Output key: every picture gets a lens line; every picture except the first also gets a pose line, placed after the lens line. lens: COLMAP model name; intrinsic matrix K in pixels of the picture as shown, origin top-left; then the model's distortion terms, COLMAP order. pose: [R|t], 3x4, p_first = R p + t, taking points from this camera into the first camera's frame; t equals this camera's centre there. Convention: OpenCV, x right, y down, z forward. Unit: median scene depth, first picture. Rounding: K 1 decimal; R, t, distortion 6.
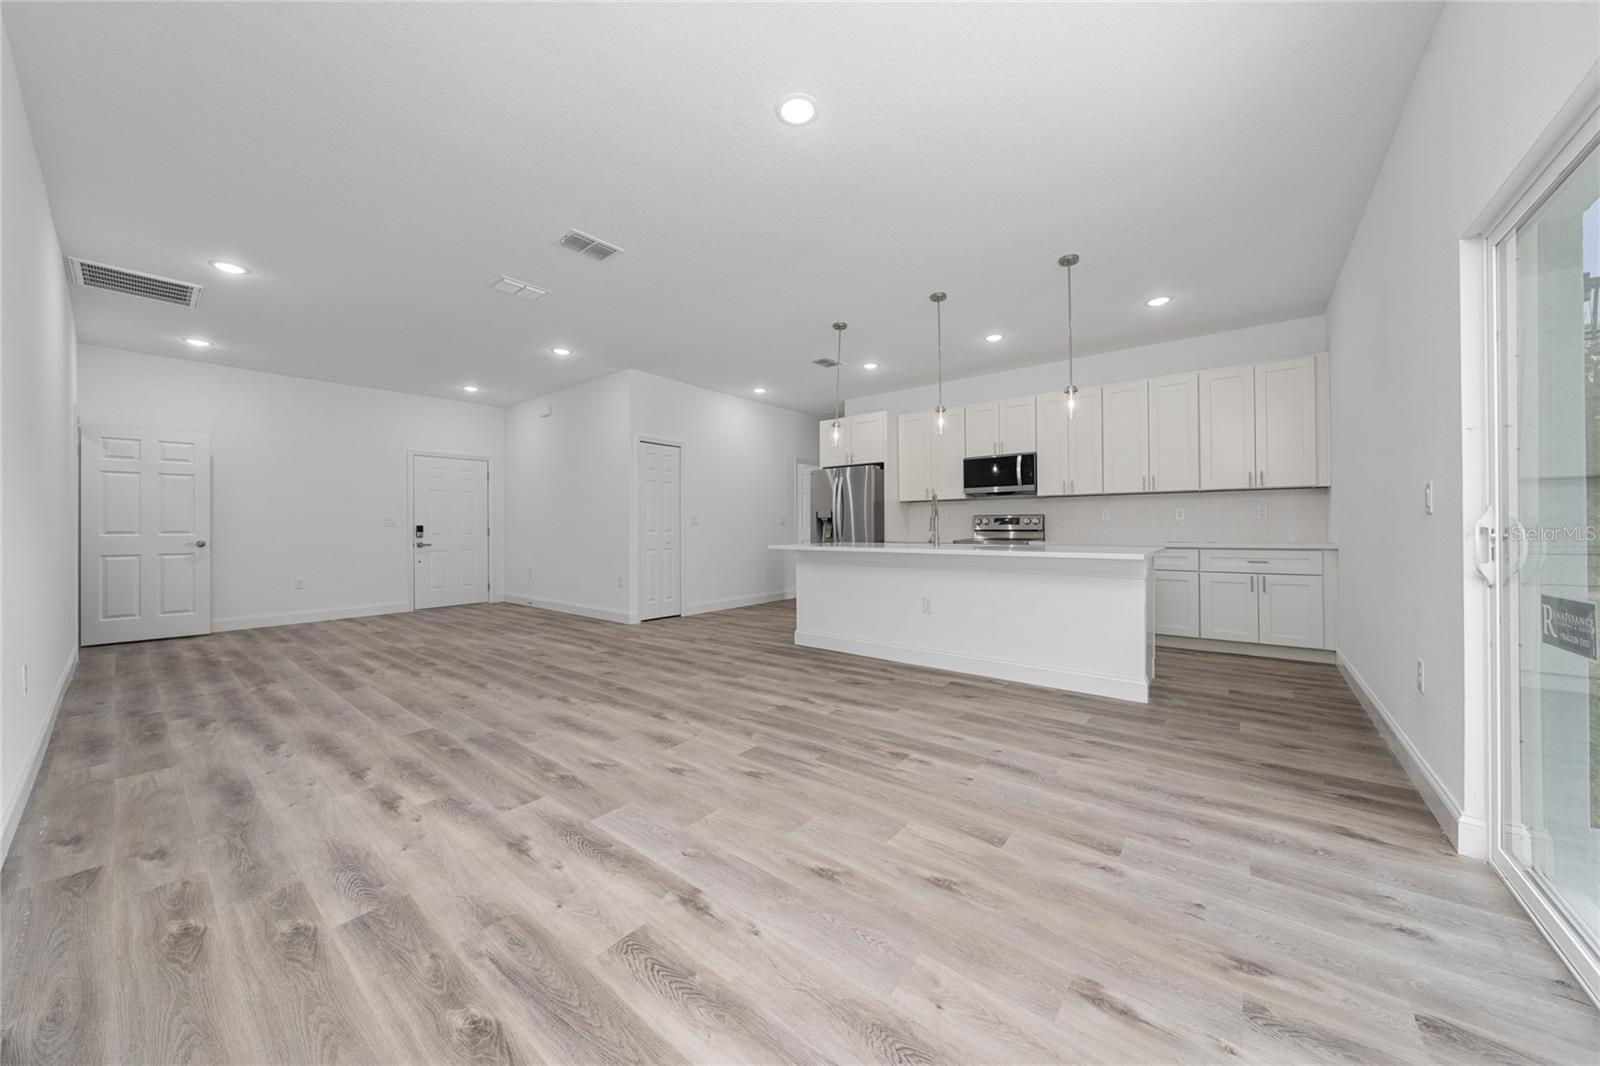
lens RADIAL K [[541.6, 0, 800.0], [0, 541.6, 533.0], [0, 0, 1]] dist [0.000083, 0.000002]
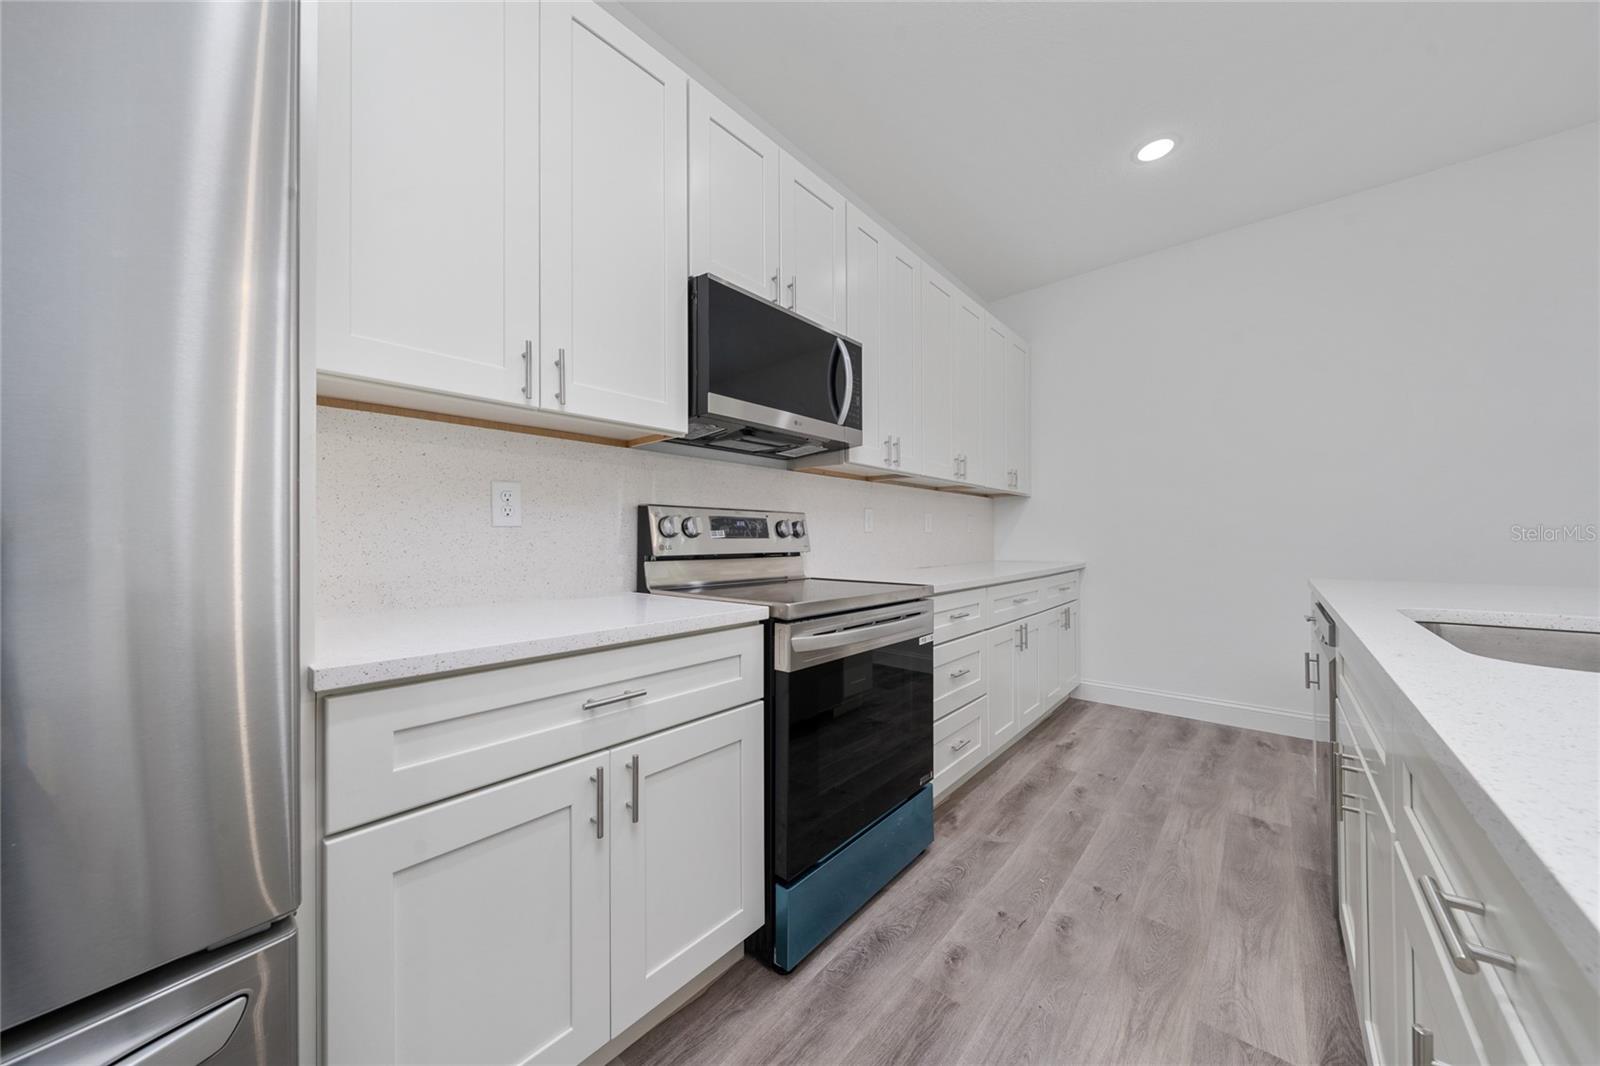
lens RADIAL K [[541.6, 0, 800.0], [0, 541.6, 533.0], [0, 0, 1]] dist [0.000083, 0.000002]
pose [[0.040919, 0.018748, 0.998987, 0.062429], [0.008896, 0.999777, -0.019127, -0.012532], [-0.999123, 0.009669, 0.040743, 0.989194]]
